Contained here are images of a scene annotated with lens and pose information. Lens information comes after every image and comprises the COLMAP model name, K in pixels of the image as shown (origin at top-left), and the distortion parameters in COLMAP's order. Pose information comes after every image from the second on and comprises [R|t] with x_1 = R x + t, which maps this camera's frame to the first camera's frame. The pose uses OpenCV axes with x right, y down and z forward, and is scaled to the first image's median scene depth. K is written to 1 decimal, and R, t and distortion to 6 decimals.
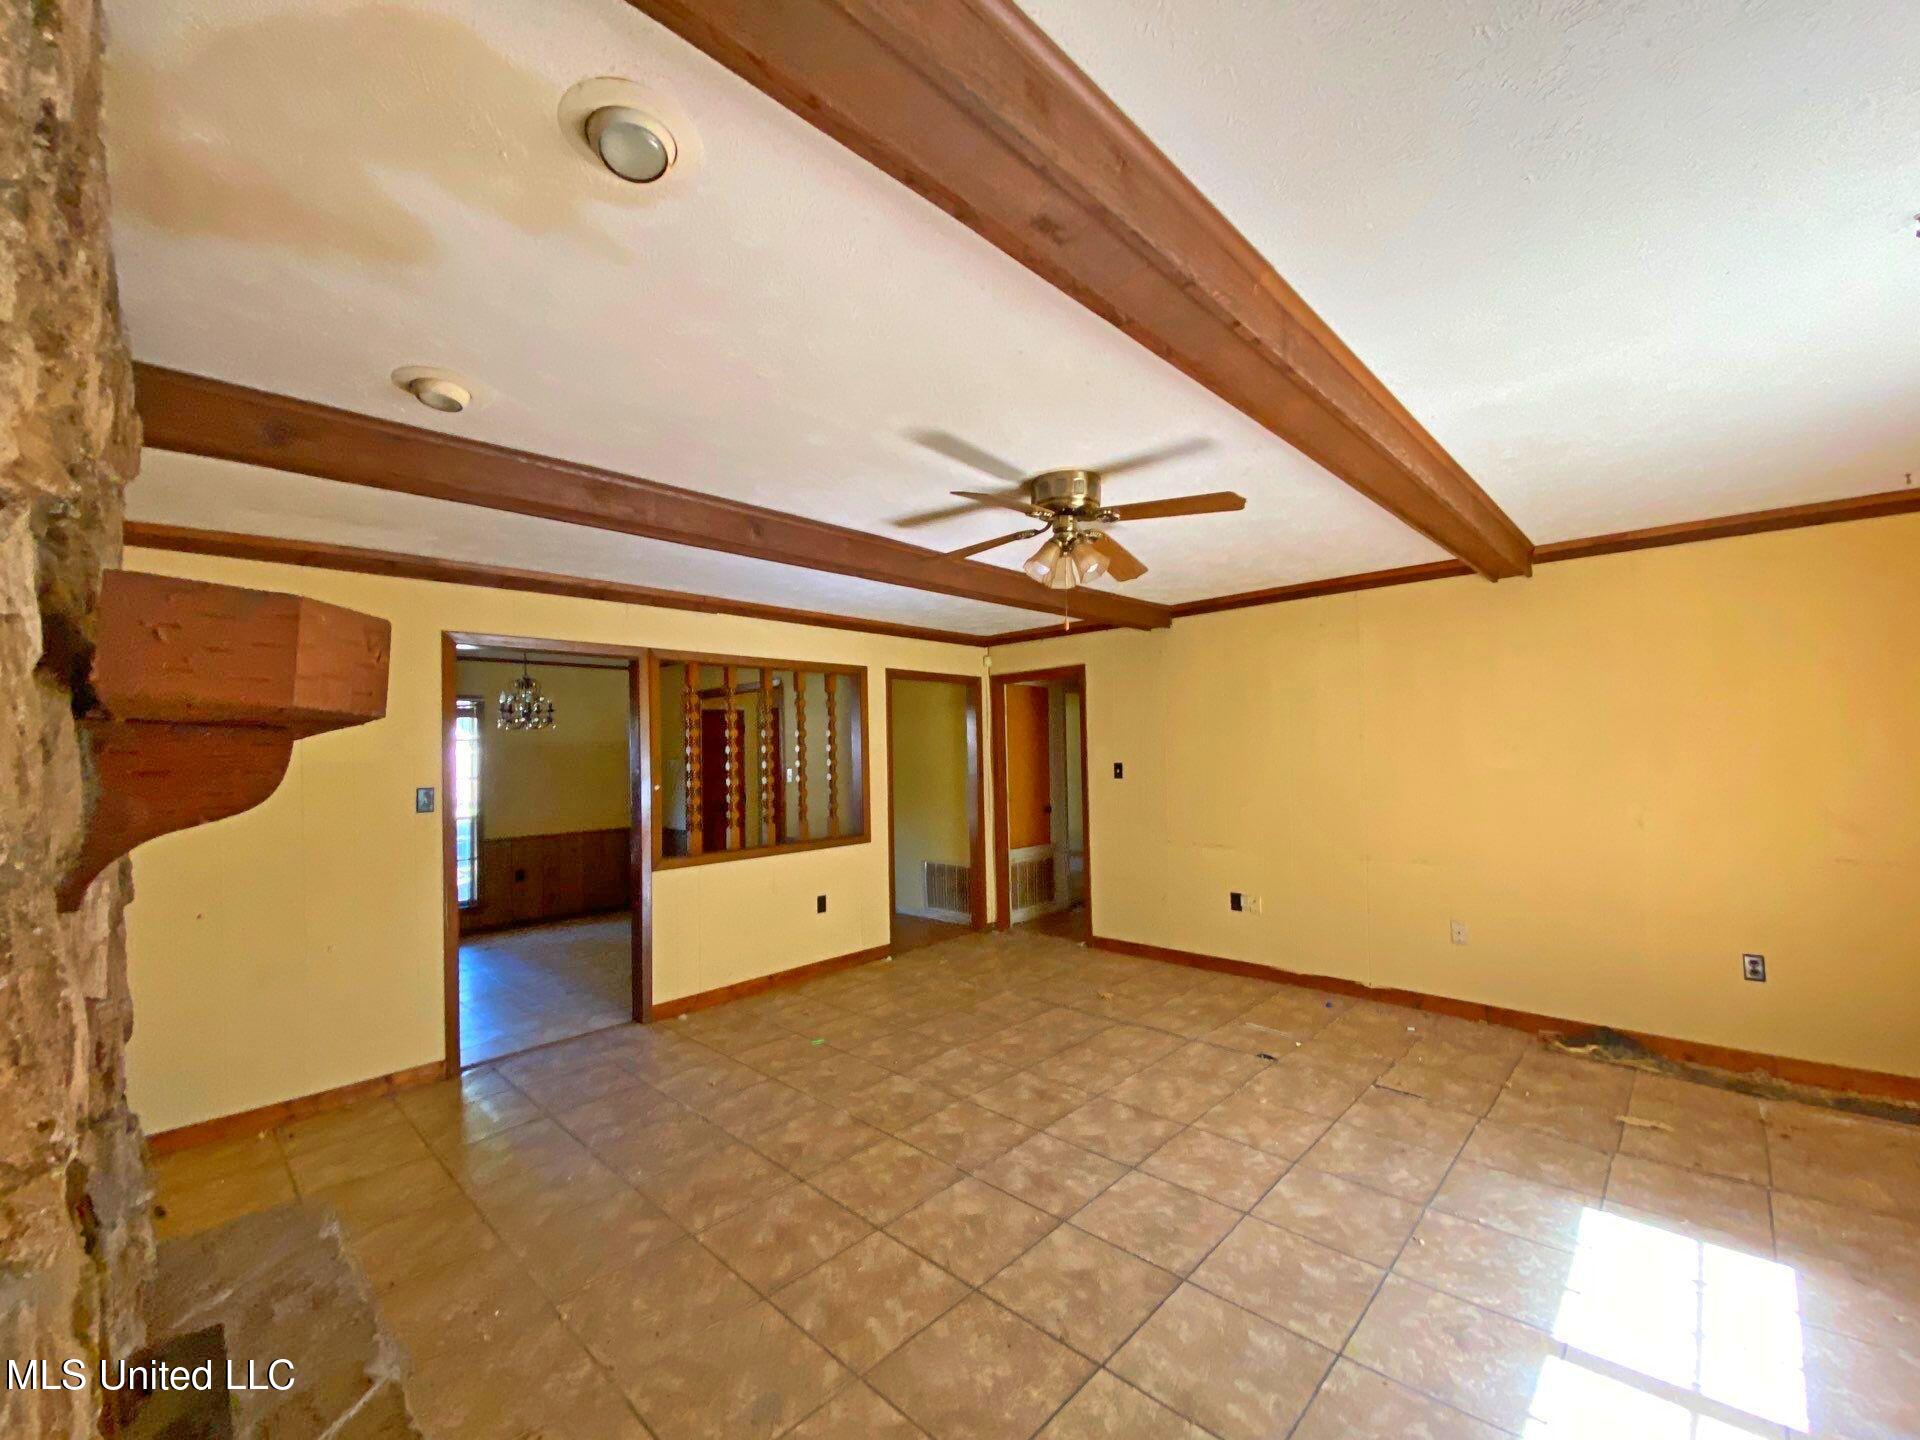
lens RADIAL K [[774.2, 0, 957.4], [0, 774.2, 722.6], [0, 0, 1]] dist [-0.004253, -0.011757]
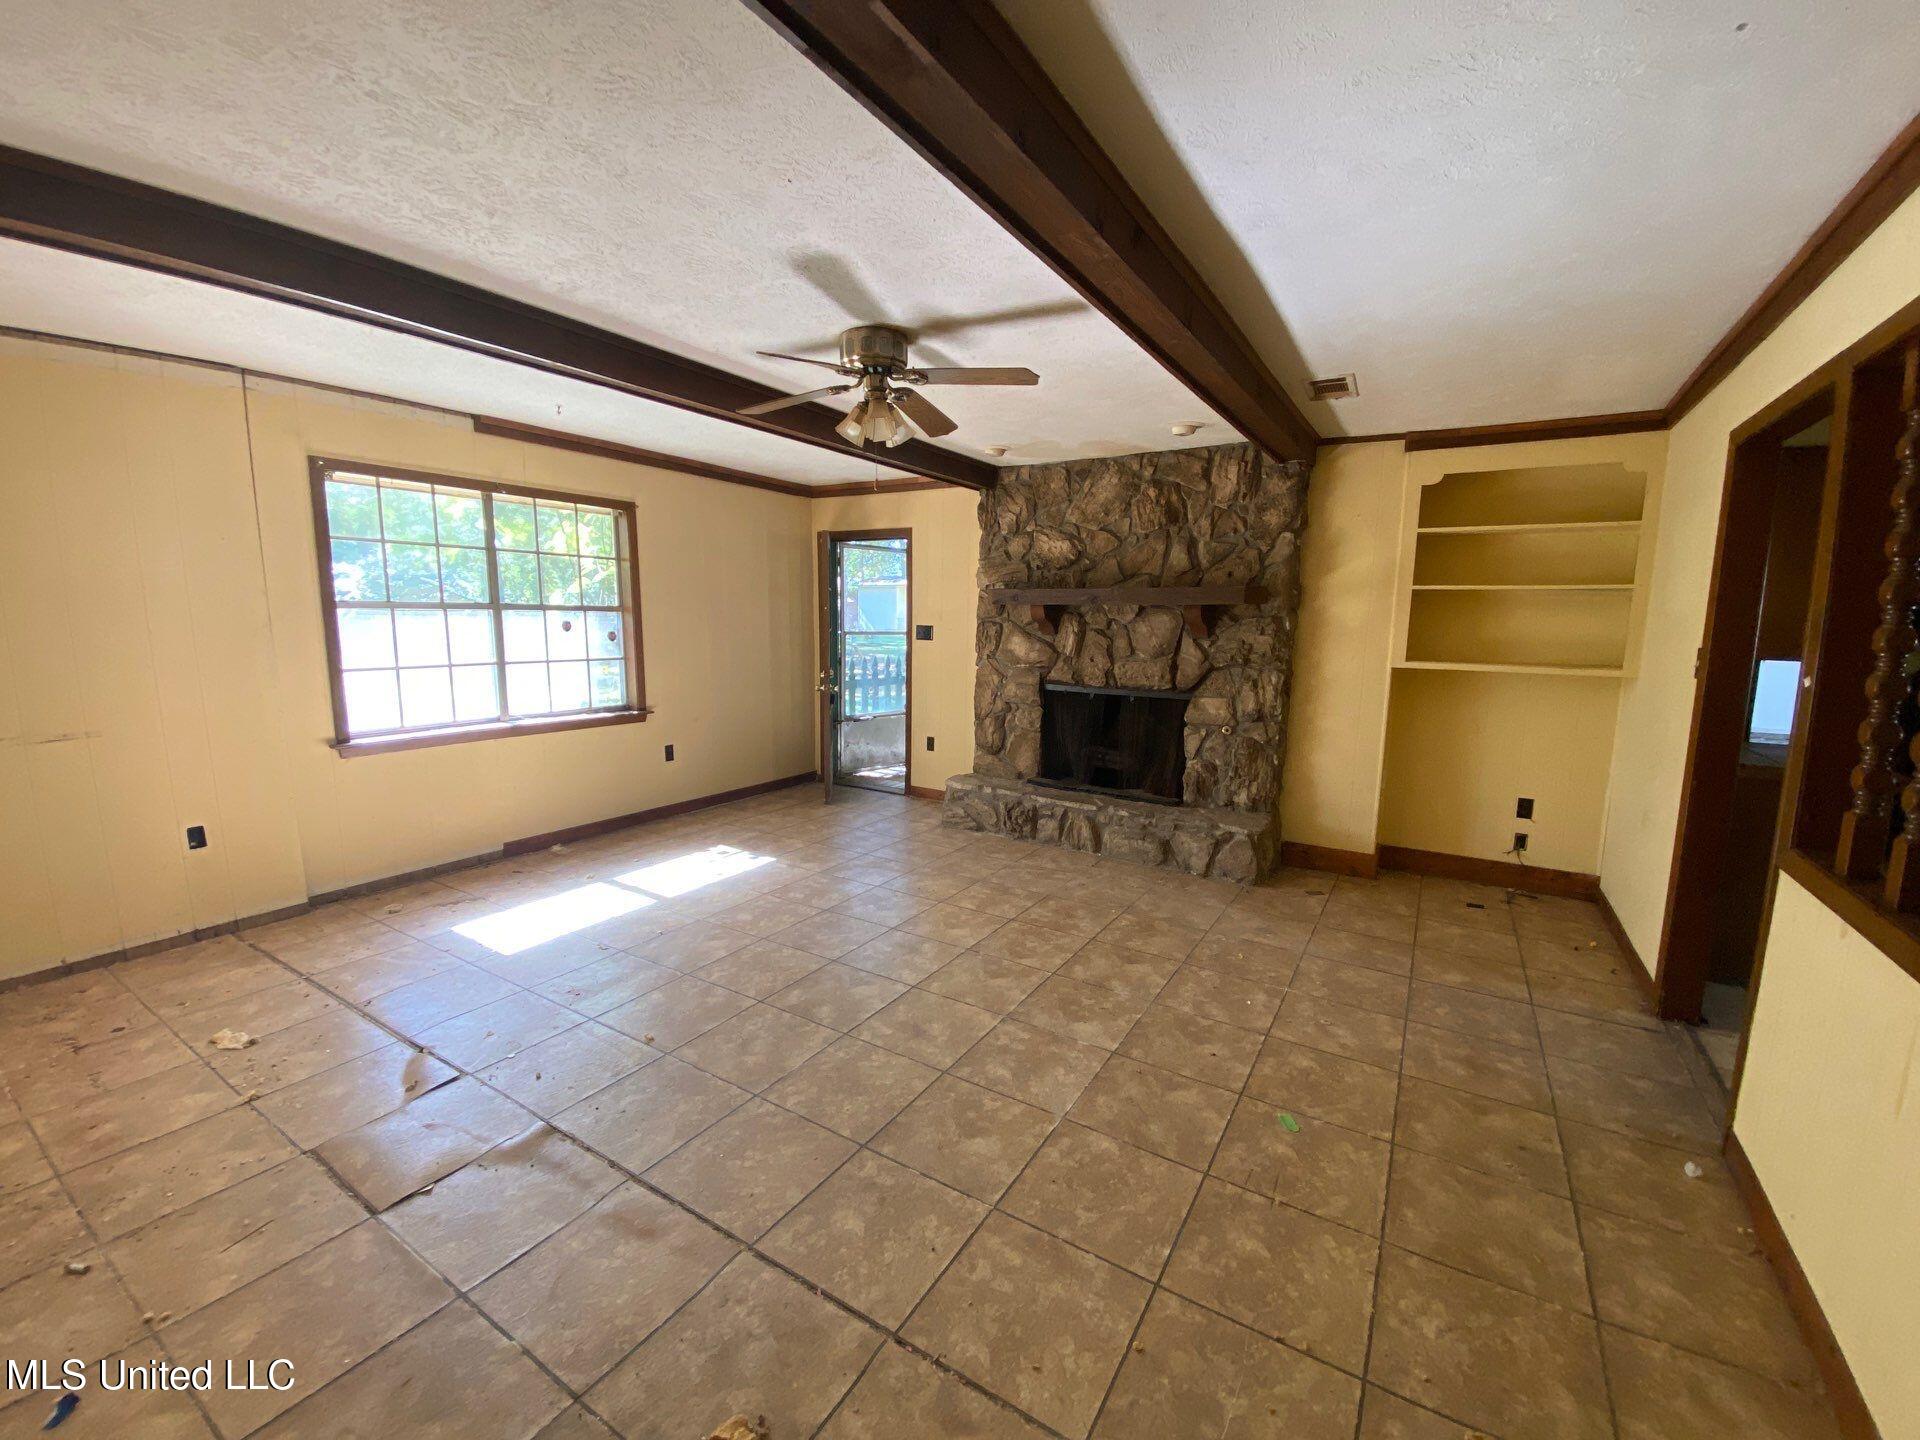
lens RADIAL K [[774.2, 0, 956.5], [0, 774.2, 728.1], [0, 0, 1]] dist [-0.004253, -0.011757]
pose [[-0.979188, 0.034236, -0.200045, 0.243197], [0.012759, 0.994104, 0.107678, 0.086000], [0.202552, 0.102884, -0.973852, 1.956964]]
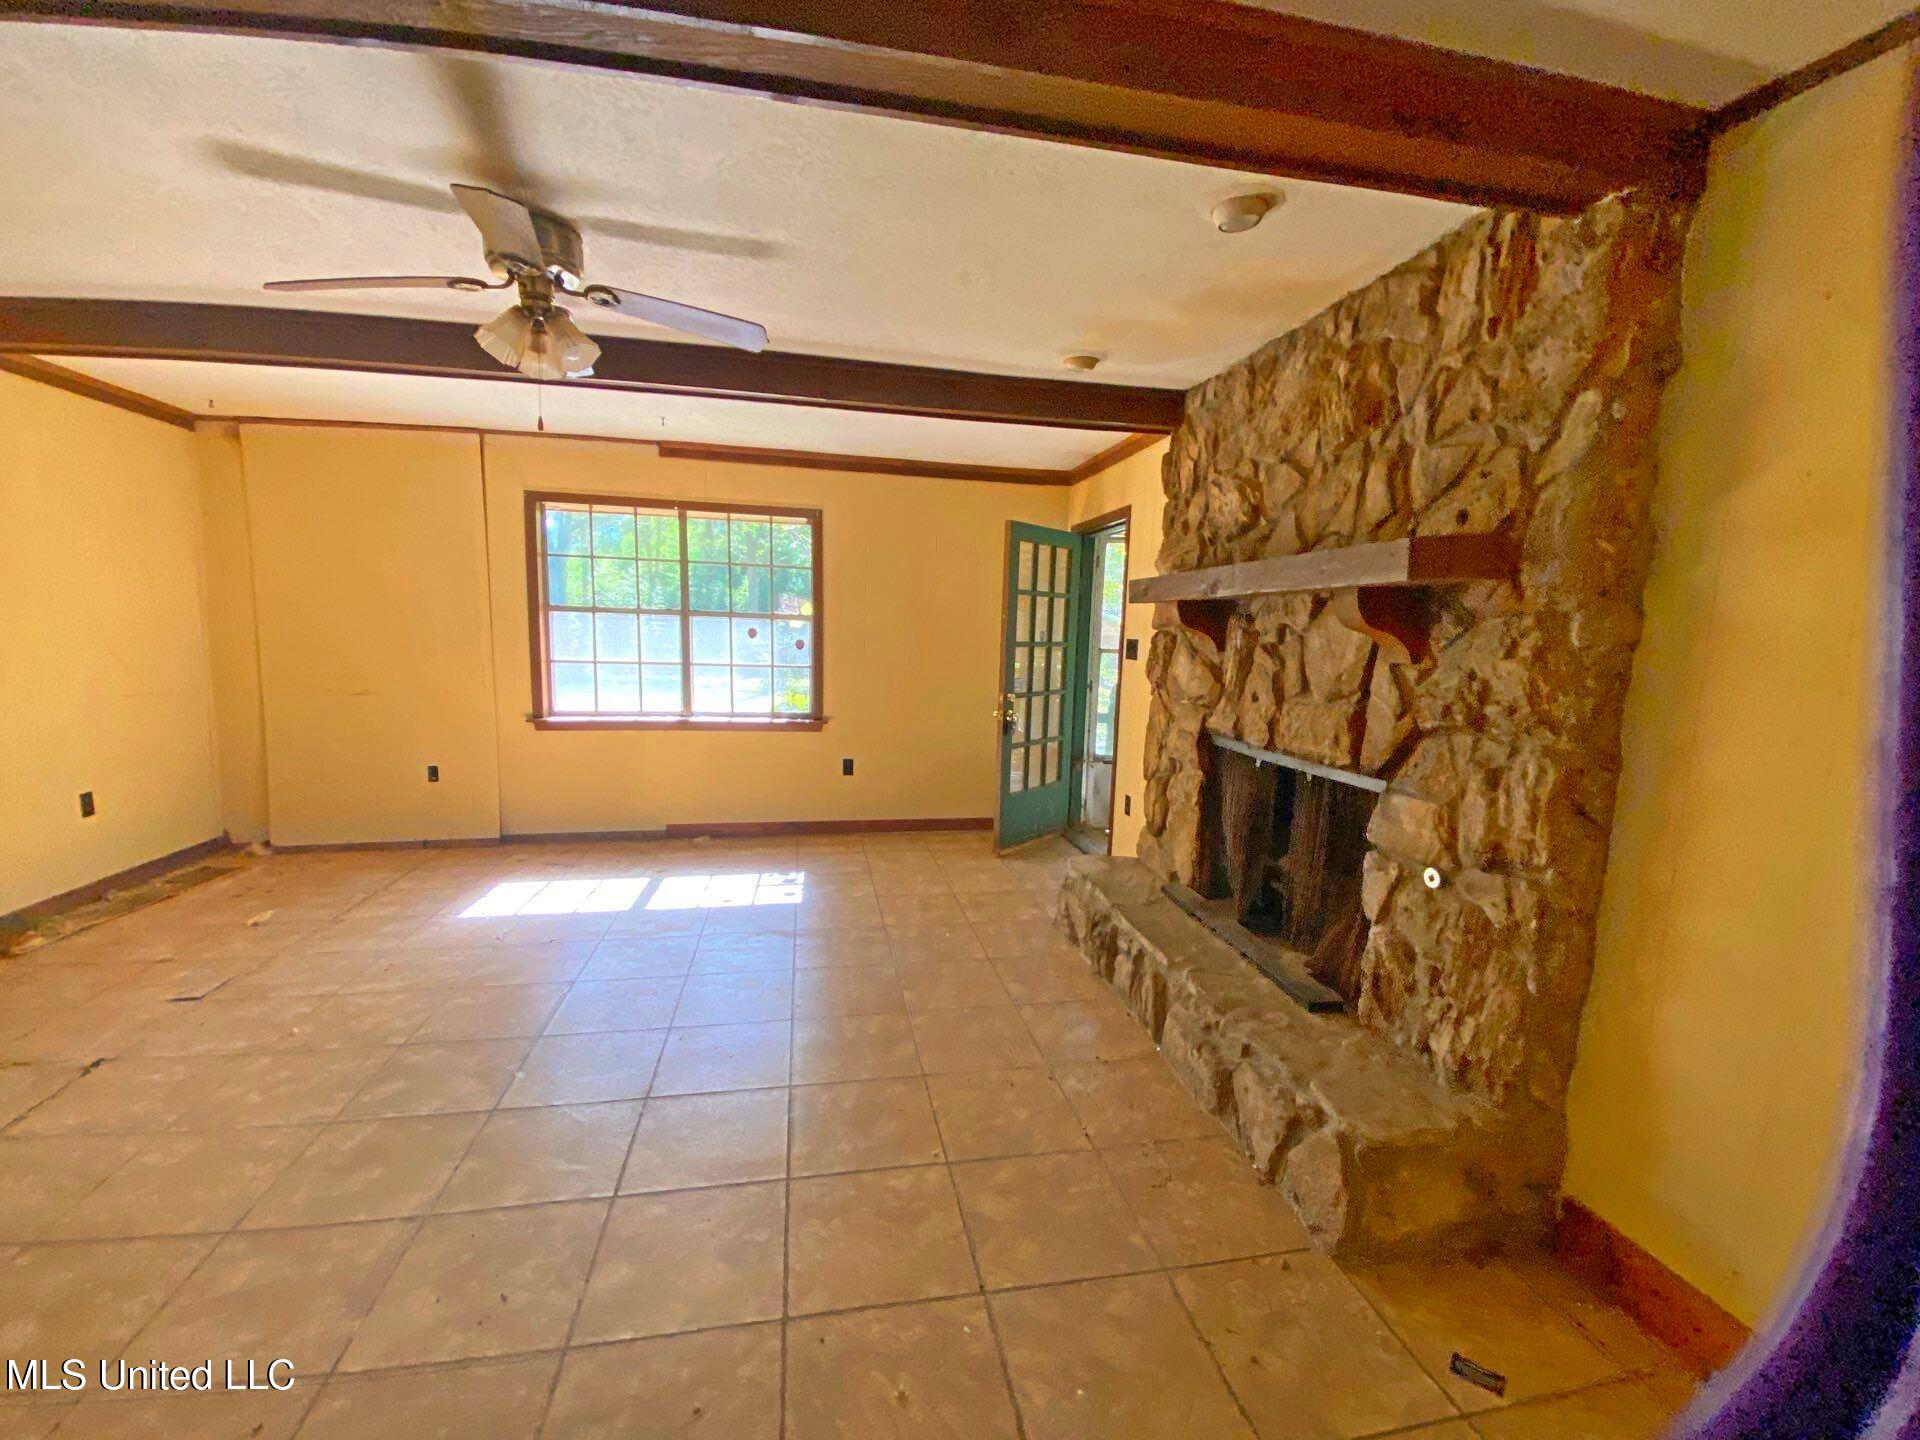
lens RADIAL K [[774.2, 0, 951.1], [0, 774.2, 723.7], [0, 0, 1]] dist [-0.004253, -0.011757]
pose [[-0.820811, -0.071261, 0.566737, -0.632865], [-0.033817, 0.996510, 0.076323, 0.094685], [-0.570198, 0.043482, -0.820356, 1.332593]]
